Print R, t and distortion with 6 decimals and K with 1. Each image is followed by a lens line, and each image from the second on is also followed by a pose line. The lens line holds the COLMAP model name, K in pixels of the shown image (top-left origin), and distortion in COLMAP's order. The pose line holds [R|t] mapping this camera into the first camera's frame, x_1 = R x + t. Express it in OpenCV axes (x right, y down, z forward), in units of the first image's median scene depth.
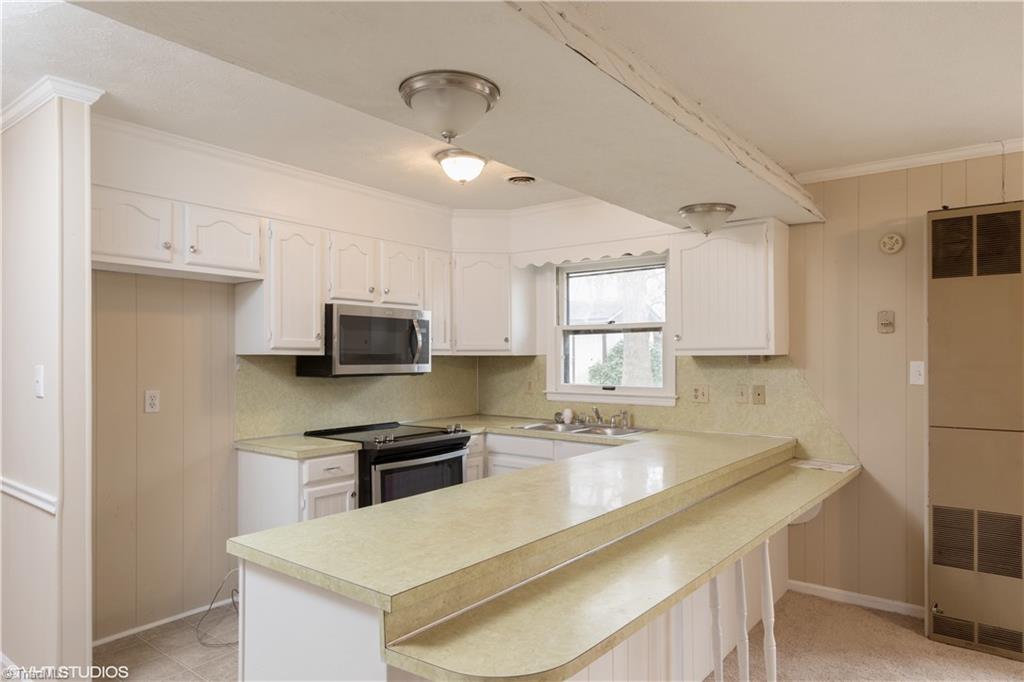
lens RADIAL K [[636.5, 0, 509.8], [0, 636.5, 348.0], [0, 0, 1]] dist [0.006960, 0.000468]
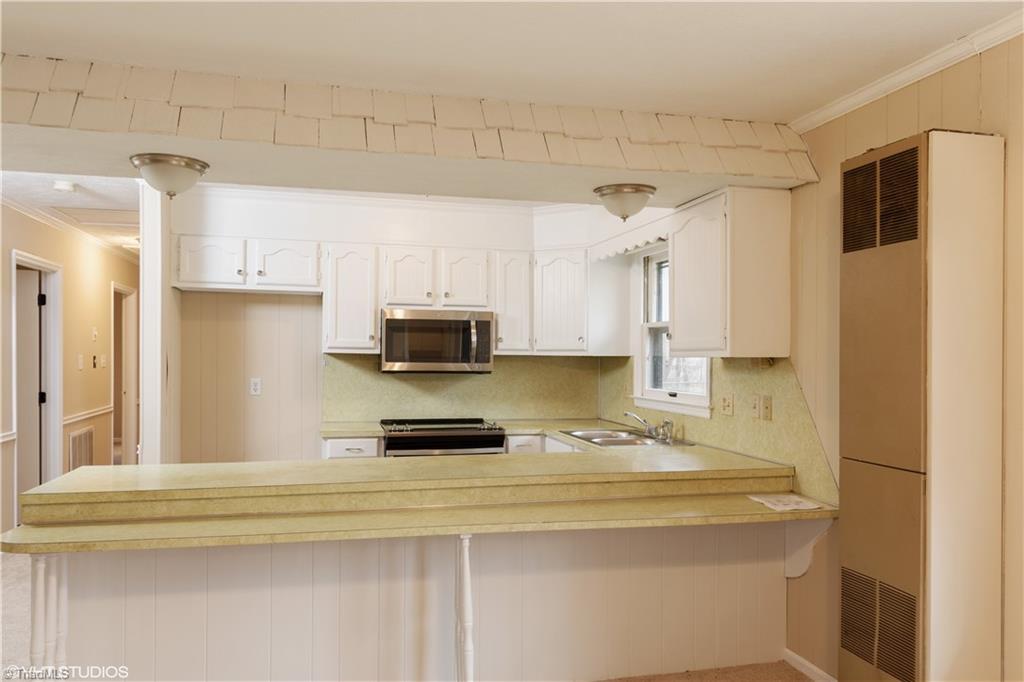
lens RADIAL K [[735.8, 0, 516.0], [0, 735.8, 349.6], [0, 0, 1]] dist [0.002225, -0.011902]
pose [[0.790433, 0.003763, -0.612537, 0.678923], [-0.001837, 0.999991, 0.003772, -0.001549], [0.612546, -0.001856, 0.790433, 0.088339]]
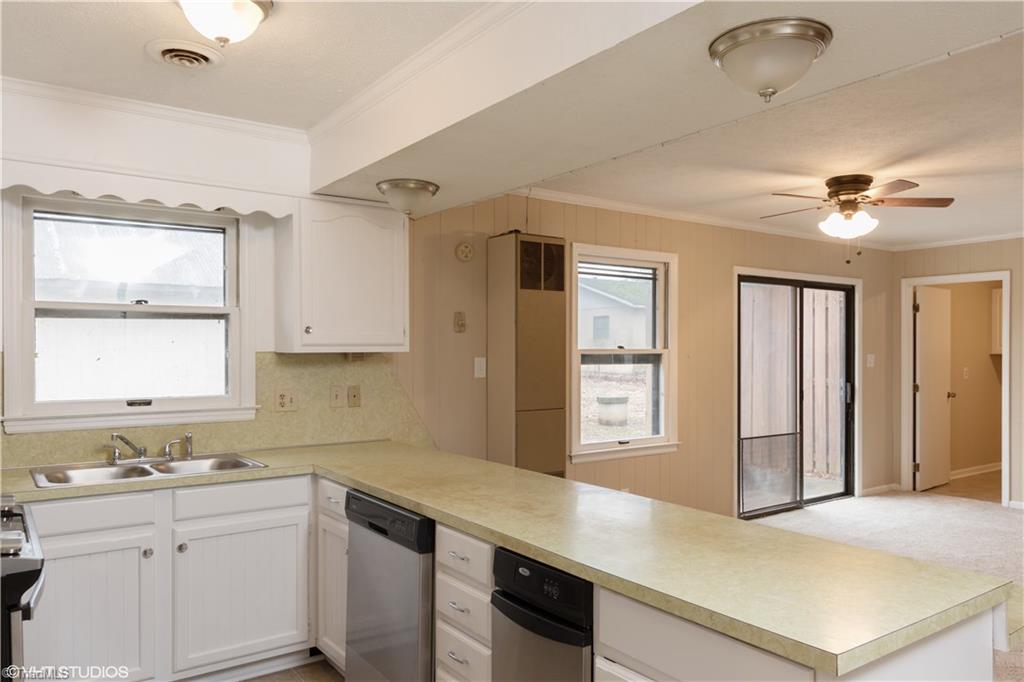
lens RADIAL K [[735.8, 0, 517.5], [0, 735.8, 346.2], [0, 0, 1]] dist [0.002225, -0.011902]
pose [[0.272978, 0.010251, 0.961966, -0.521756], [-0.010680, 0.999914, -0.007624, 0.008322], [-0.961961, -0.008193, 0.273064, 0.482420]]
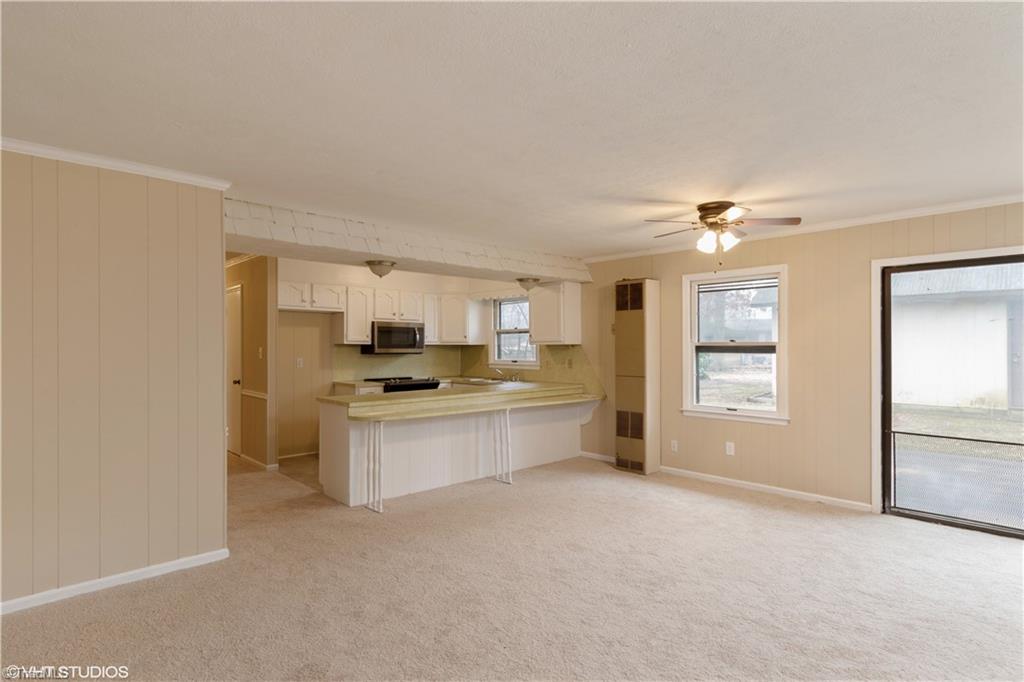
lens RADIAL K [[523.9, 0, 507.7], [0, 523.9, 337.8], [0, 0, 1]] dist [-0.002134, -0.000247]
pose [[0.987969, 0.000169, -0.154652, 0.438087], [-0.001009, 0.999985, -0.005356, -0.001682], [0.154649, 0.005447, 0.987954, -0.702597]]
